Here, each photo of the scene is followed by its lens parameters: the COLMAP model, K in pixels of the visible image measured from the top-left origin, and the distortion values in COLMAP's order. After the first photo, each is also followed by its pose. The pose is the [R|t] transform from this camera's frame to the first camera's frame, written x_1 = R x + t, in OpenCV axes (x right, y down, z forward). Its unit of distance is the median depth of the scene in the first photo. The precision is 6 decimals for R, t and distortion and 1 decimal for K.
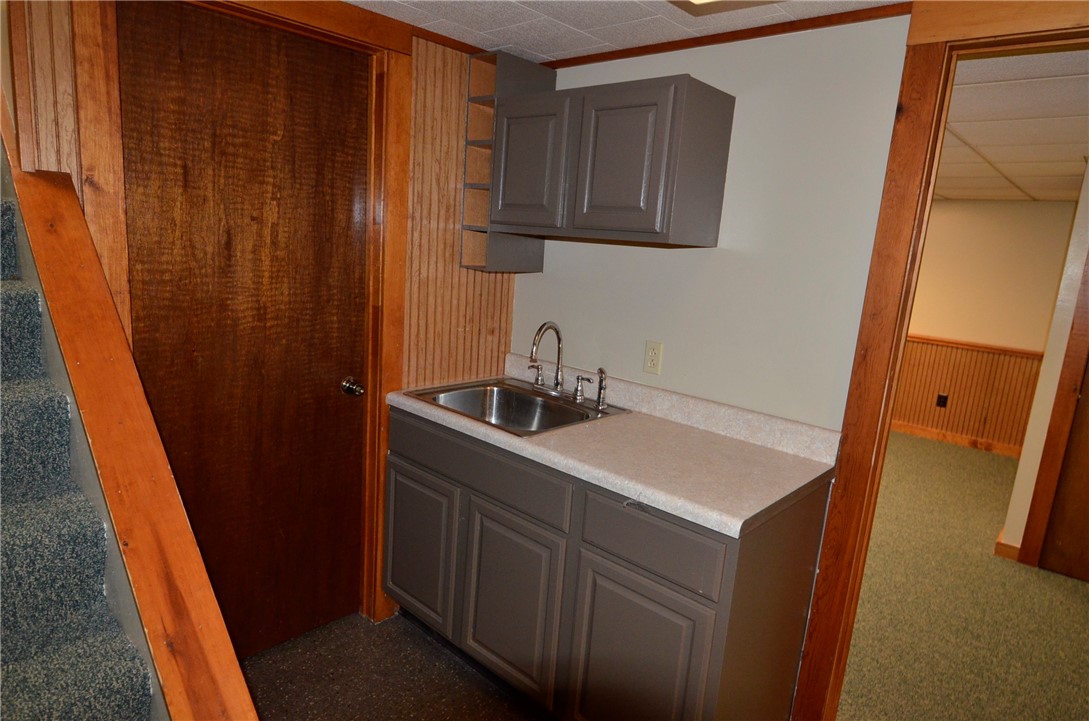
lens RADIAL K [[643.5, 0, 540.8], [0, 643.5, 358.2], [0, 0, 1]] dist [-0.002017, 0.001171]
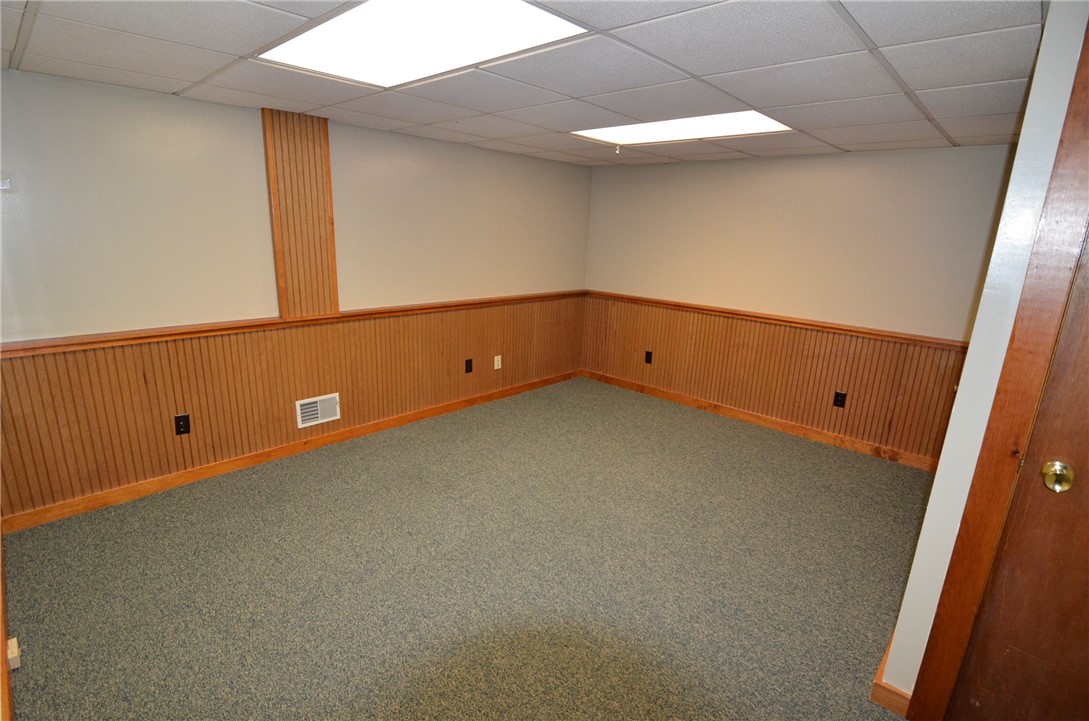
lens RADIAL K [[523.2, 0, 540.9], [0, 523.2, 359.9], [0, 0, 1]] dist [-0.004669, -0.001429]
pose [[0.999362, -0.027790, -0.022429, 0.264356], [0.029111, 0.997719, 0.060906, -0.039364], [0.020686, -0.061520, 0.997891, 0.332706]]
